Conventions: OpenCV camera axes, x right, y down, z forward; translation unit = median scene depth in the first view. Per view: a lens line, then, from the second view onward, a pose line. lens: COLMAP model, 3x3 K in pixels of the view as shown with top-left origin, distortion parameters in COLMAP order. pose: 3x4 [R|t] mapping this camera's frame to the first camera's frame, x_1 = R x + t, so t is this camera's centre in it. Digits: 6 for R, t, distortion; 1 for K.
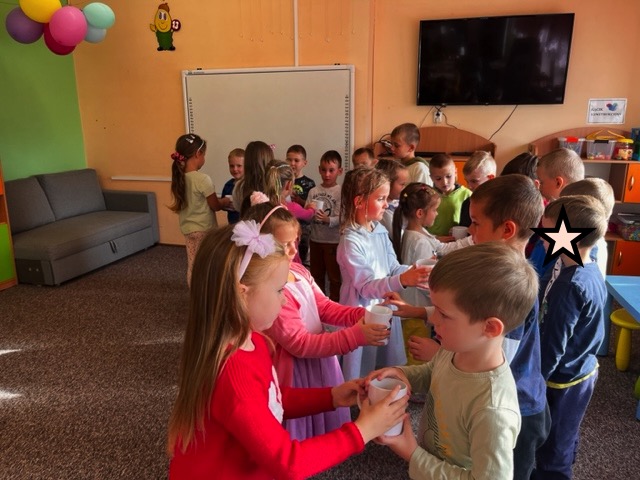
lens RADIAL K [[483.0, 0, 322.8], [0, 483.0, 240.2], [0, 0, 1]] dist [0.060068, -0.093781]
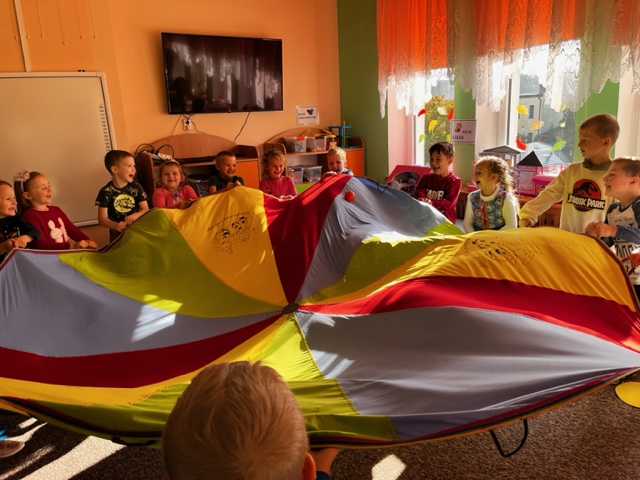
lens RADIAL K [[483.0, 0, 326.7], [0, 483.0, 231.4], [0, 0, 1]] dist [0.060068, -0.093781]
pose [[0.649864, -0.202694, 0.732524, -0.392786], [0.226469, 0.971646, 0.067946, -0.032471], [-0.725526, 0.121738, 0.677341, 0.096857]]
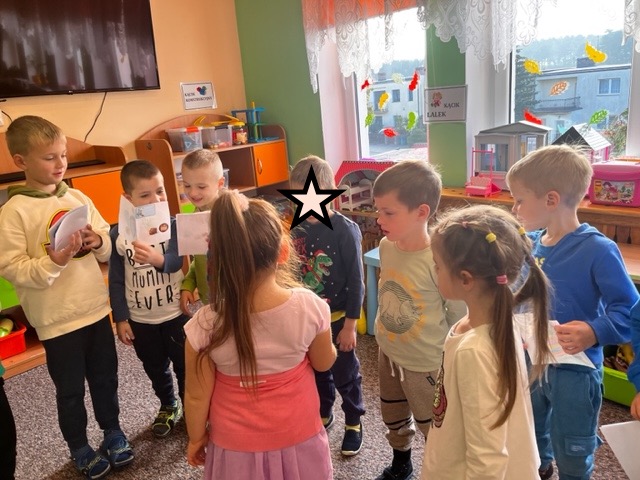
lens RADIAL K [[483.0, 0, 312.8], [0, 483.0, 230.5], [0, 0, 1]] dist [0.060068, -0.093781]
pose [[0.476378, -0.270587, 0.836569, -0.135843], [0.298549, 0.944718, 0.135561, -0.080973], [-0.827002, 0.185179, 0.530826, 0.363597]]
